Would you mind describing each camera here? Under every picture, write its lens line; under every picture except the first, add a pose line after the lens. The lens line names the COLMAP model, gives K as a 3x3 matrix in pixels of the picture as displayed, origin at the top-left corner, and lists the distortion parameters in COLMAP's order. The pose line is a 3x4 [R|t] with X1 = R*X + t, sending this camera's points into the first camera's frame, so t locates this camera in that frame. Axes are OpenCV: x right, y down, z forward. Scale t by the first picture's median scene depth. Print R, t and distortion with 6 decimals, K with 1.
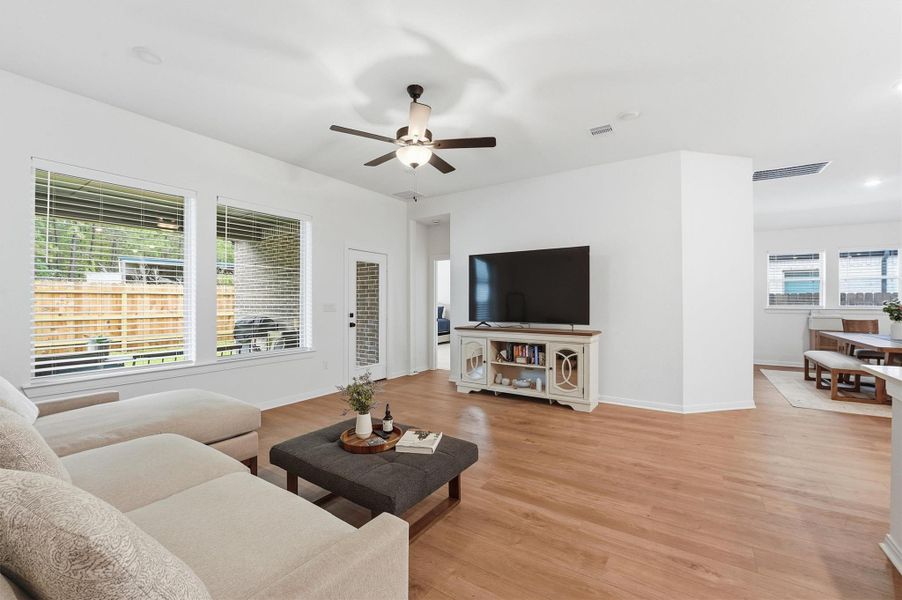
lens RADIAL K [[368.4, 0, 448.7], [0, 368.4, 302.3], [0, 0, 1]] dist [-0.021753, -0.000122]
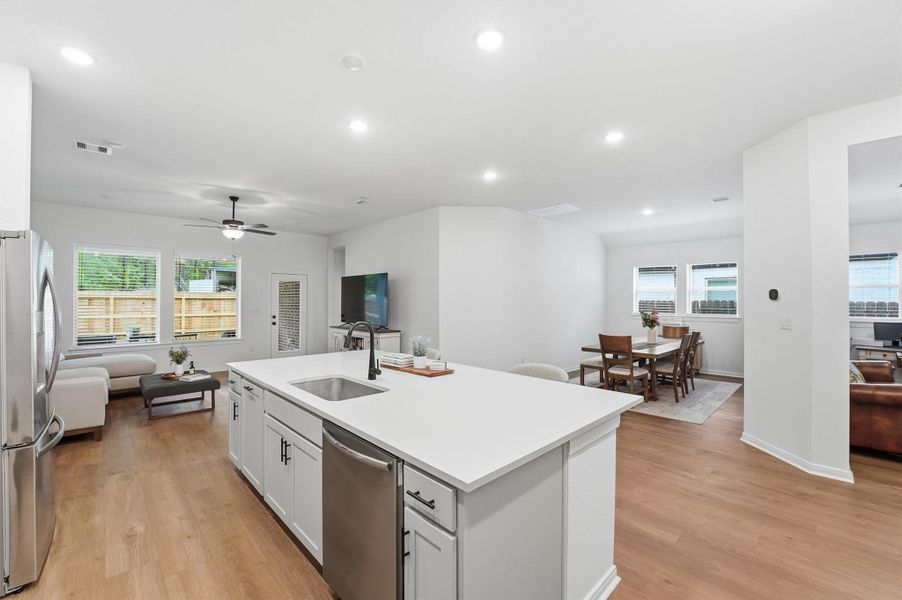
lens RADIAL K [[368.0, 0, 448.1], [0, 368.0, 303.1], [0, 0, 1]] dist [-0.032117, 0.000071]
pose [[0.978216, 0.005142, -0.207528, 0.725066], [-0.004612, 0.999985, 0.003039, -0.029386], [0.207541, -0.002016, 0.978224, -0.306891]]
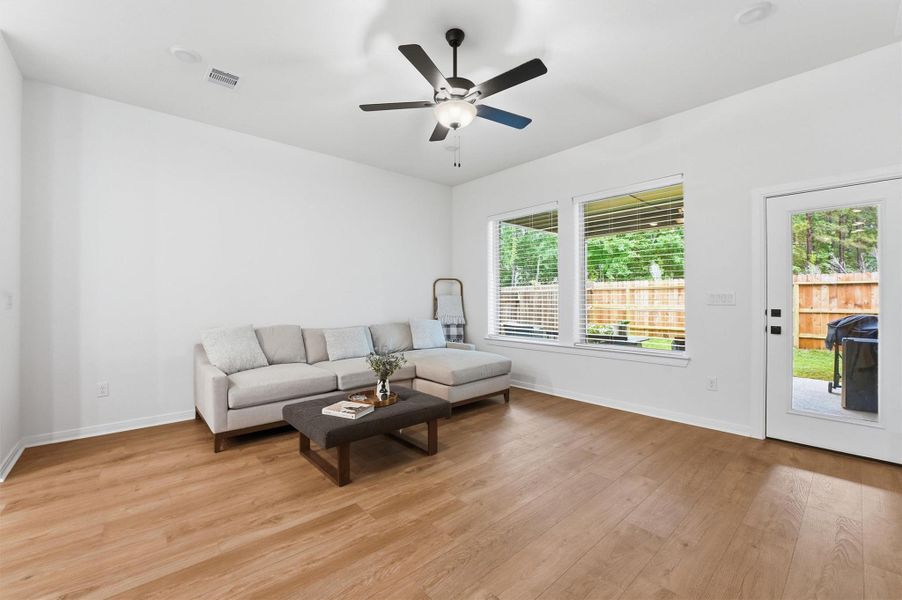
lens RADIAL K [[371.1, 0, 451.0], [0, 371.1, 300.0], [0, 0, 1]] dist [-0.013056, 0.000063]
pose [[-0.242398, 0.006454, -0.970155, 0.390789], [0.002340, 0.999979, 0.006068, 0.010159], [0.970174, -0.000799, -0.242408, 0.639136]]
